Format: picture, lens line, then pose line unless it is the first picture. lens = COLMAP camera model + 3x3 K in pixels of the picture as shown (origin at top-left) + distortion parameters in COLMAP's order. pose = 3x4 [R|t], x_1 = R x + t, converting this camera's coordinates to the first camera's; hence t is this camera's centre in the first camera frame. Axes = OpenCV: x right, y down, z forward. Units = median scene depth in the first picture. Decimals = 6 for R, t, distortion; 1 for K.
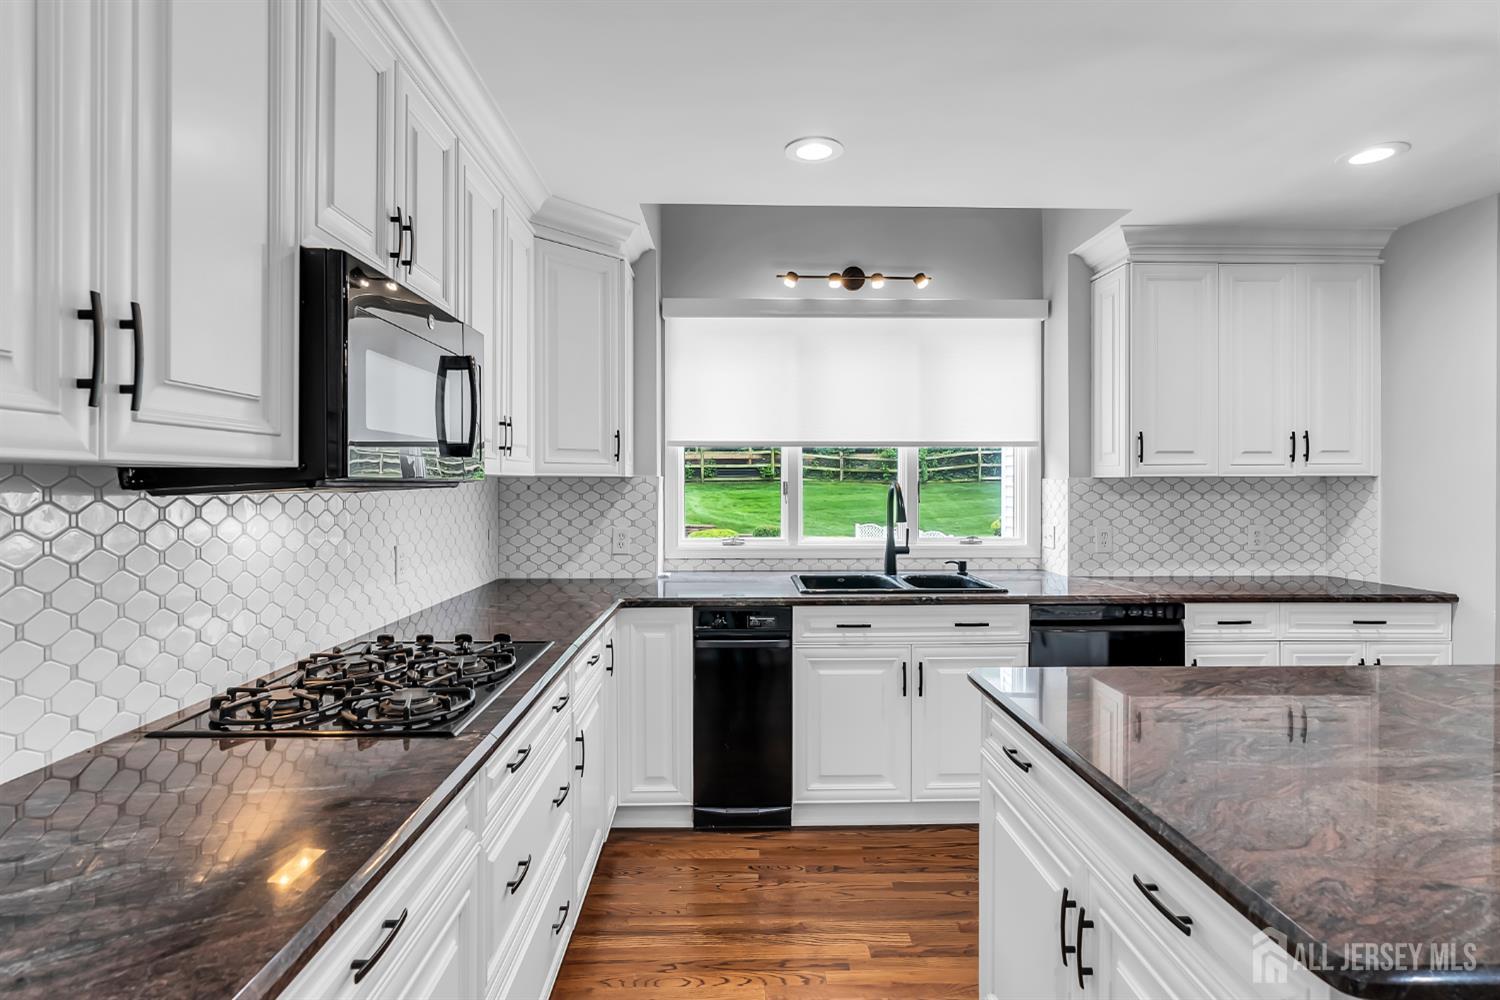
lens RADIAL K [[766.2, 0, 748.3], [0, 766.2, 489.9], [0, 0, 1]] dist [-0.002812, -0.000404]
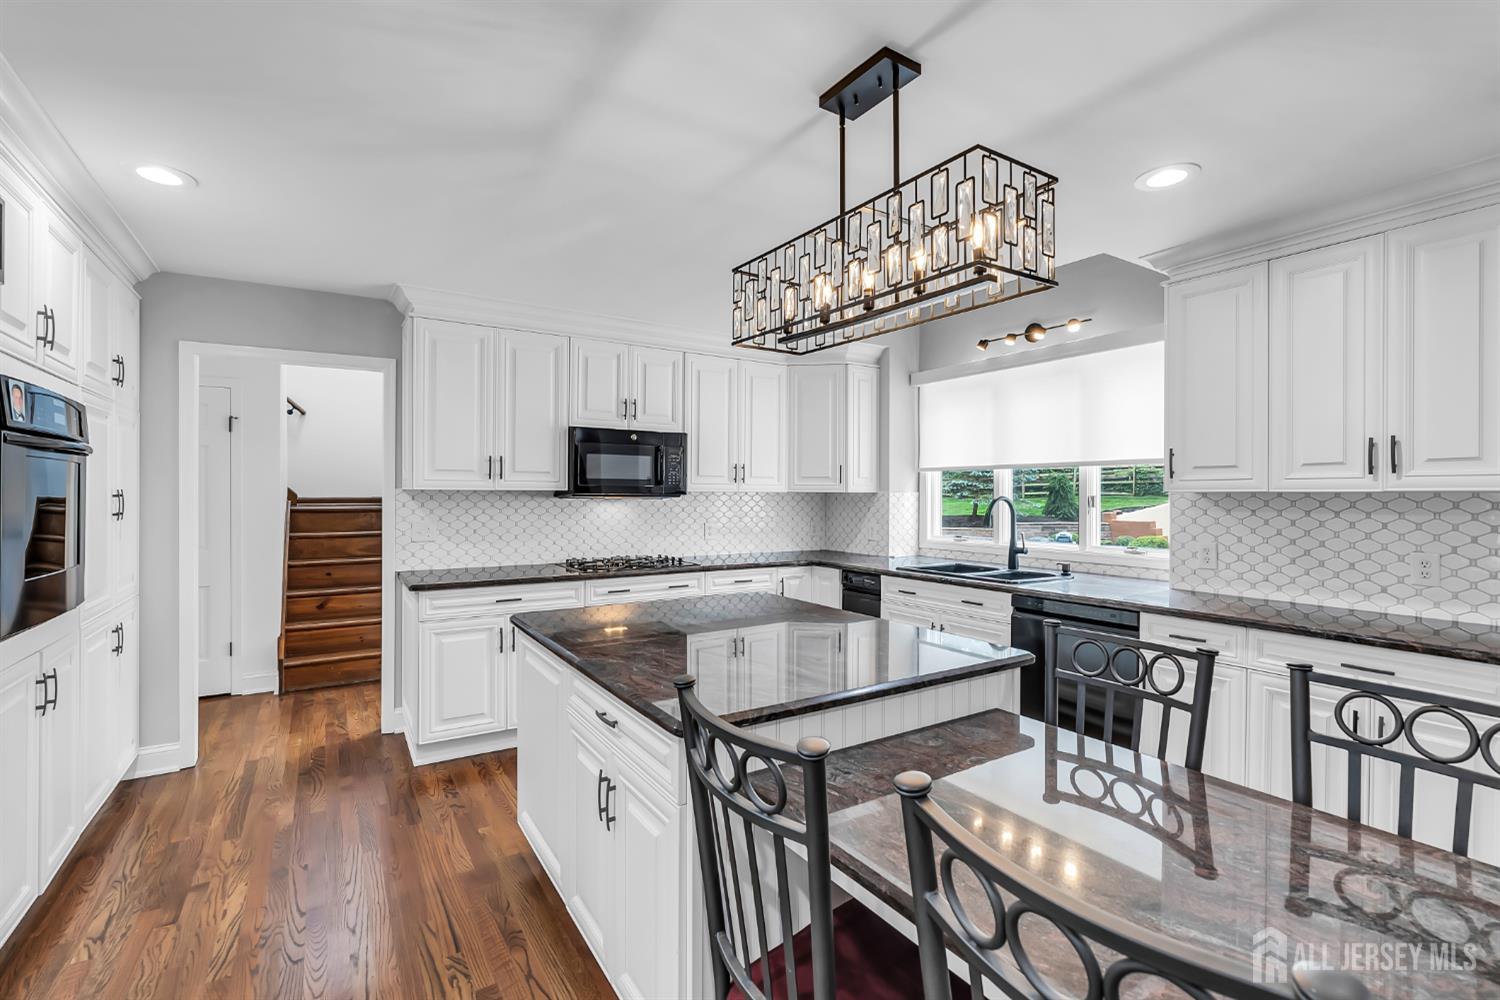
lens RADIAL K [[674.8, 0, 752.2], [0, 674.8, 498.9], [0, 0, 1]] dist [-0.003816, 0.001459]
pose [[0.520975, 0.007428, -0.853539, 0.899025], [-0.012719, 0.999919, 0.000938, -0.001882], [0.853477, 0.010368, 0.521028, 0.044046]]
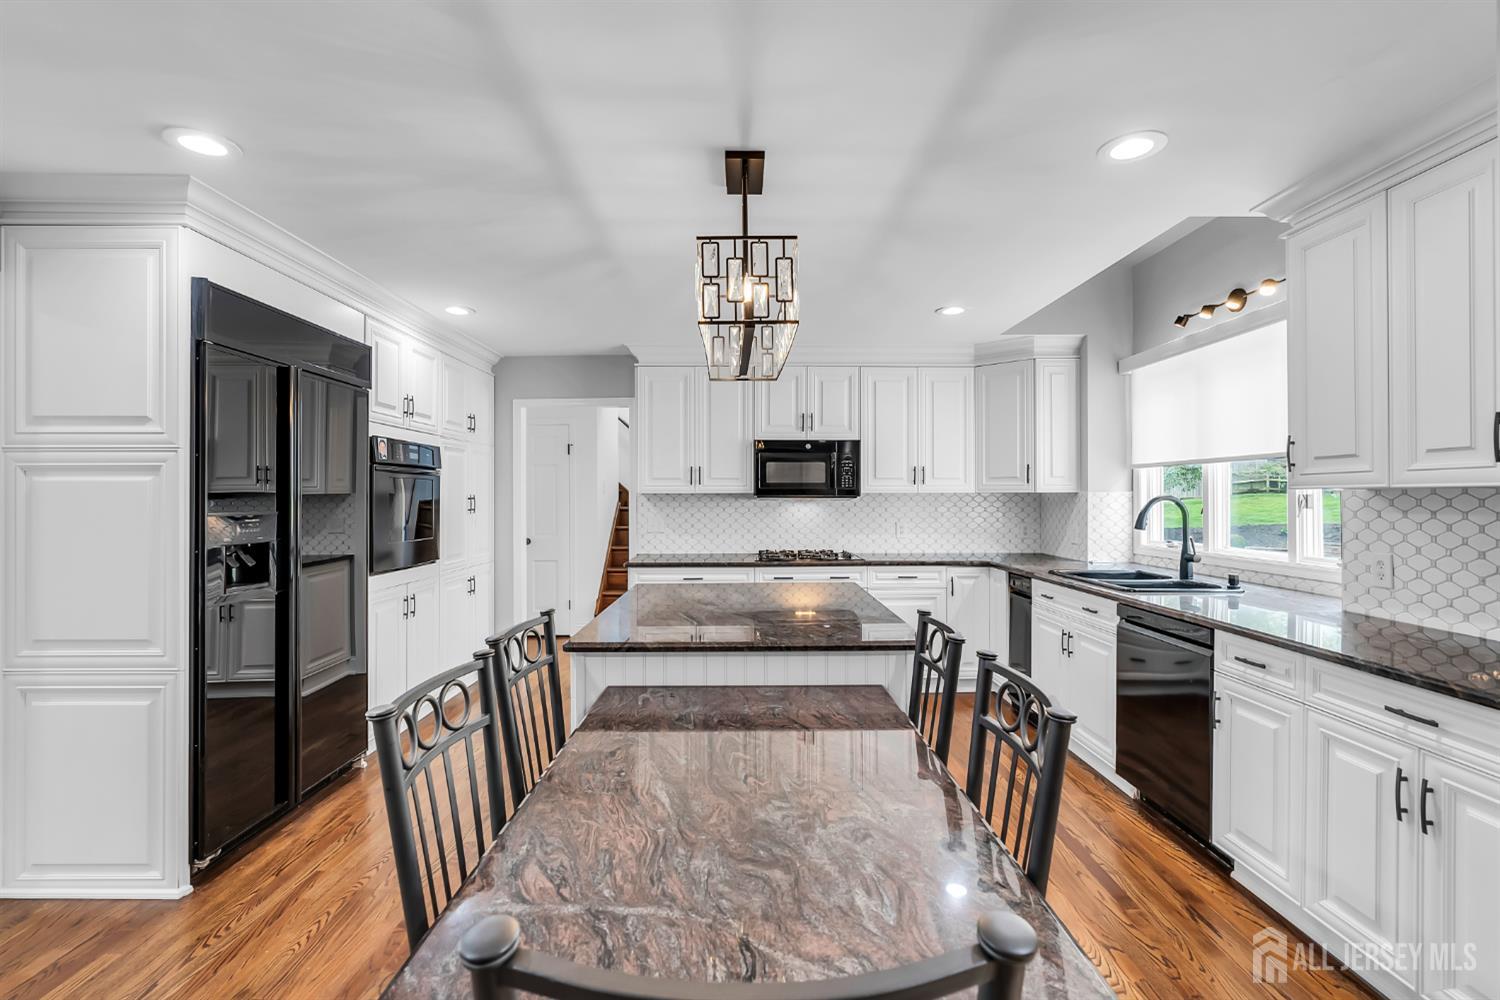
lens RADIAL K [[674.8, 0, 753.1], [0, 674.8, 496.9], [0, 0, 1]] dist [-0.003816, 0.001459]
pose [[-0.009023, 0.000317, -0.999959, 1.140551], [-0.008137, 0.999967, 0.000391, -0.003746], [0.999926, 0.008140, -0.009020, 0.377470]]
